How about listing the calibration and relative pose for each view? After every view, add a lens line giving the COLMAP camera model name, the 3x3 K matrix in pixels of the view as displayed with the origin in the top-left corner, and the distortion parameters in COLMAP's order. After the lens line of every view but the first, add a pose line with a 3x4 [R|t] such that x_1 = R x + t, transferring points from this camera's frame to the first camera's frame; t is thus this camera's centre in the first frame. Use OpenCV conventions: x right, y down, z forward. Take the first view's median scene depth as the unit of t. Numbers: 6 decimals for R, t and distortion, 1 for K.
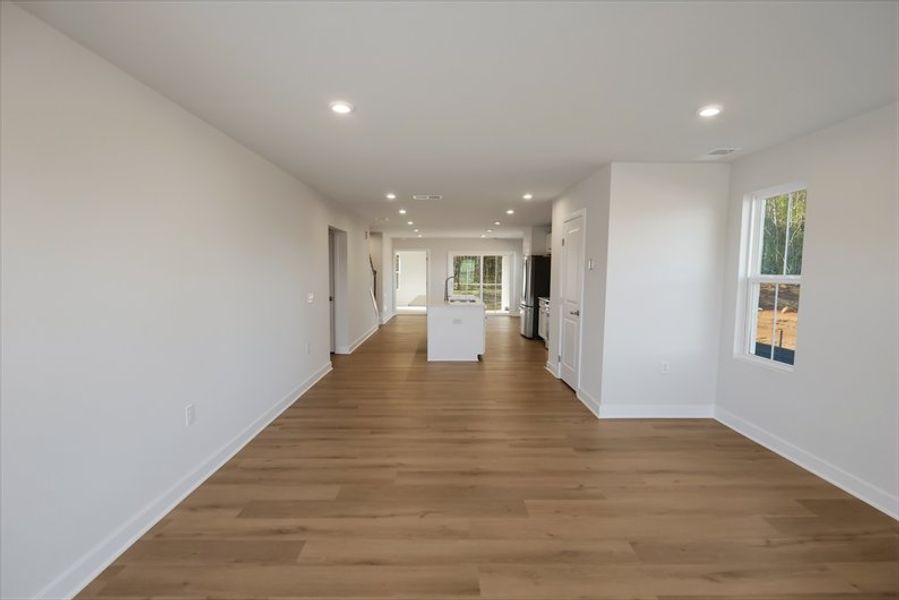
lens RADIAL K [[485.8, 0, 447.2], [0, 485.8, 309.5], [0, 0, 1]] dist [-0.001089, -0.008398]
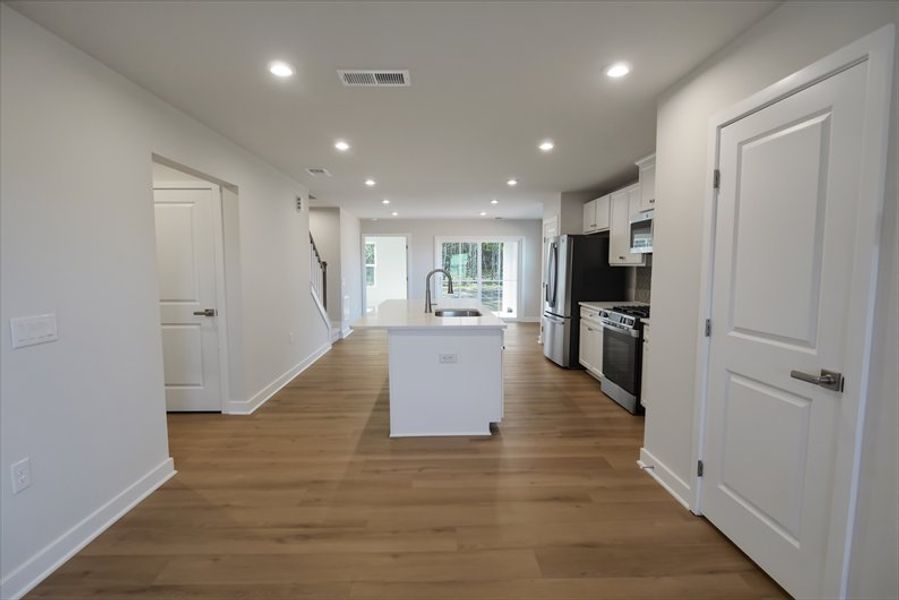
lens RADIAL K [[485.8, 0, 447.2], [0, 485.8, 309.5], [0, 0, 1]] dist [-0.001089, -0.008398]
pose [[0.999769, -0.009743, 0.019164, 0.006151], [0.009515, 0.999883, 0.011960, -0.019116], [-0.019278, -0.011775, 0.999745, 0.298183]]
